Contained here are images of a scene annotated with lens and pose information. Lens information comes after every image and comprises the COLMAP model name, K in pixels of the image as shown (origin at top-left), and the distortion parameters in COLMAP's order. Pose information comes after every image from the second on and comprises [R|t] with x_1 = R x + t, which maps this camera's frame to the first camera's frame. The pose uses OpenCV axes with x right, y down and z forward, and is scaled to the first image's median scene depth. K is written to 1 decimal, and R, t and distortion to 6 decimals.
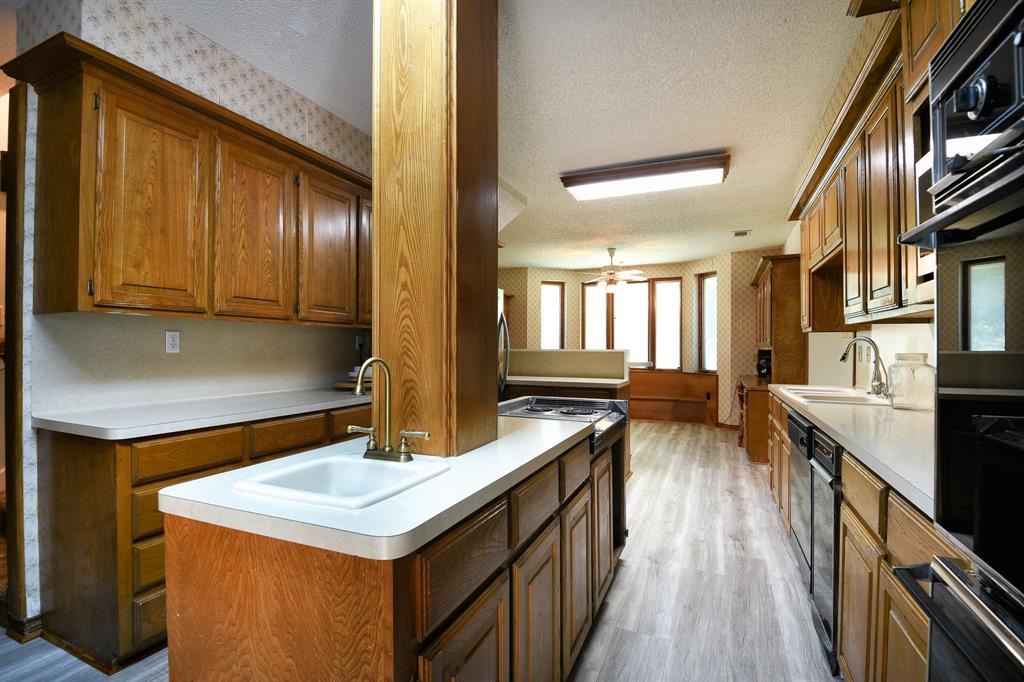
lens RADIAL K [[470.6, 0, 505.0], [0, 470.6, 344.9], [0, 0, 1]] dist [-0.009409, -0.008332]
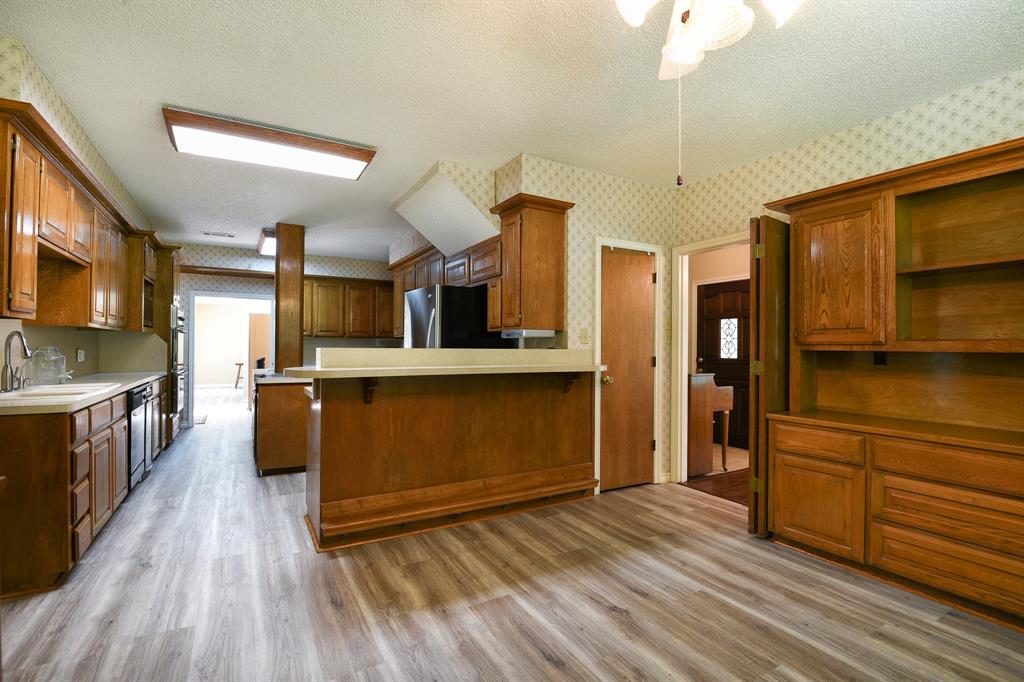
lens RADIAL K [[470.6, 0, 512.3], [0, 470.6, 345.4], [0, 0, 1]] dist [-0.009409, -0.008332]
pose [[-0.585348, -0.011585, -0.810700, 0.628050], [-0.004408, 0.999929, -0.011106, 0.012642], [0.810770, -0.002928, -0.585357, 1.585300]]
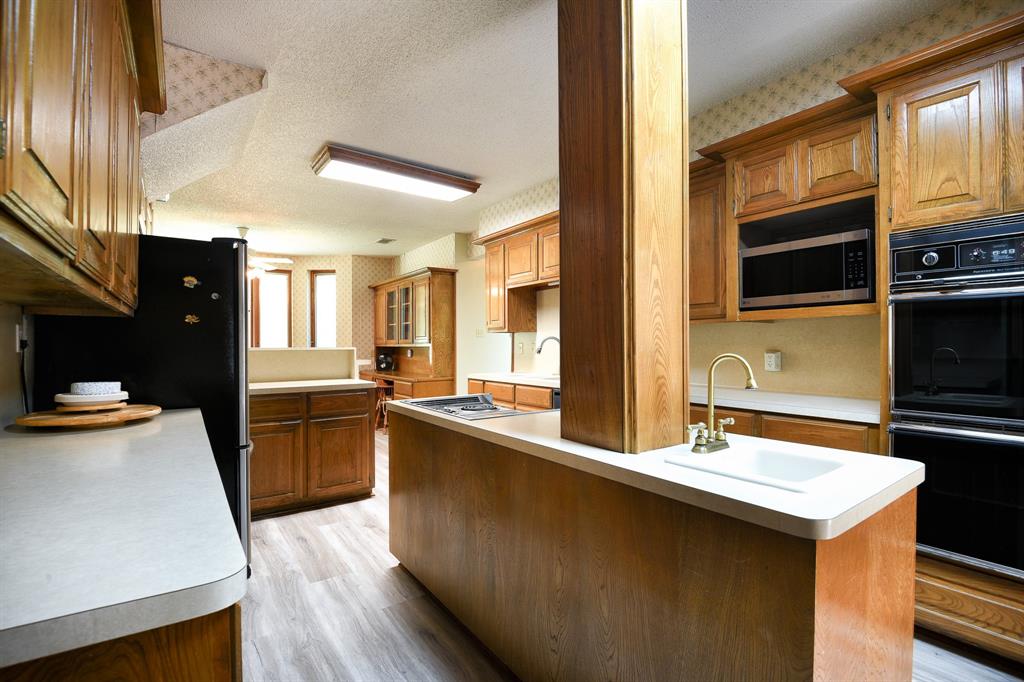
lens RADIAL K [[470.6, 0, 513.2], [0, 470.6, 346.9], [0, 0, 1]] dist [-0.009409, -0.008332]
pose [[0.502957, -0.009034, 0.864264, -0.390788], [0.000408, 0.999948, 0.010215, -0.000049], [-0.864312, -0.004785, 0.502934, 0.239813]]
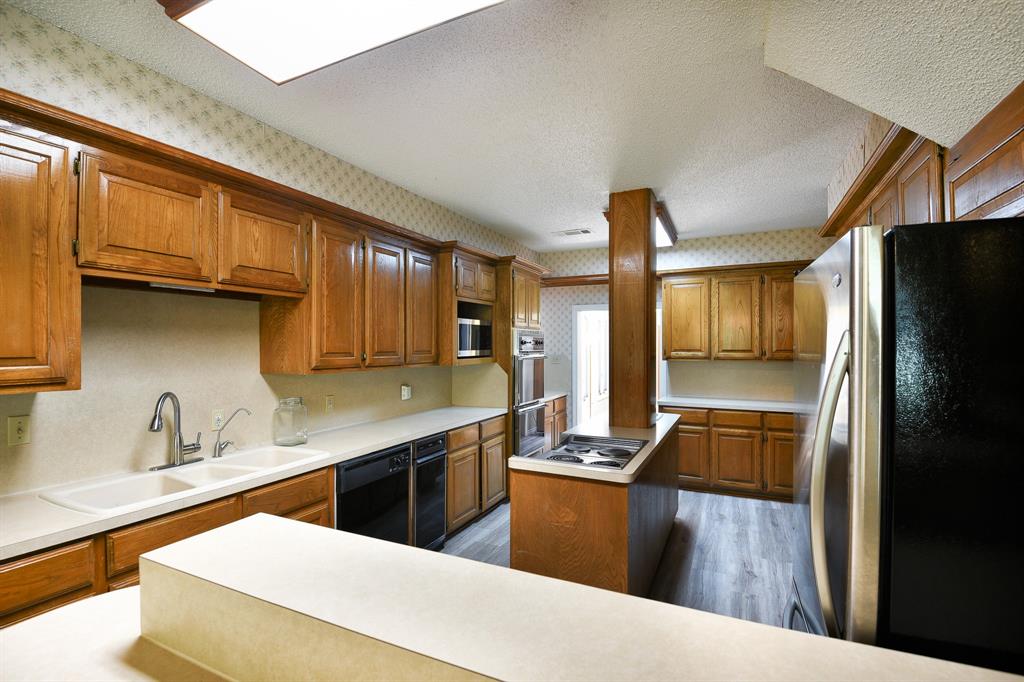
lens RADIAL K [[470.6, 0, 505.5], [0, 470.6, 337.9], [0, 0, 1]] dist [-0.009409, -0.008332]
pose [[-0.999623, -0.001270, 0.027410, 0.148951], [-0.001935, 0.999704, -0.024248, -0.056179], [-0.027371, -0.024292, -0.999330, 1.161550]]
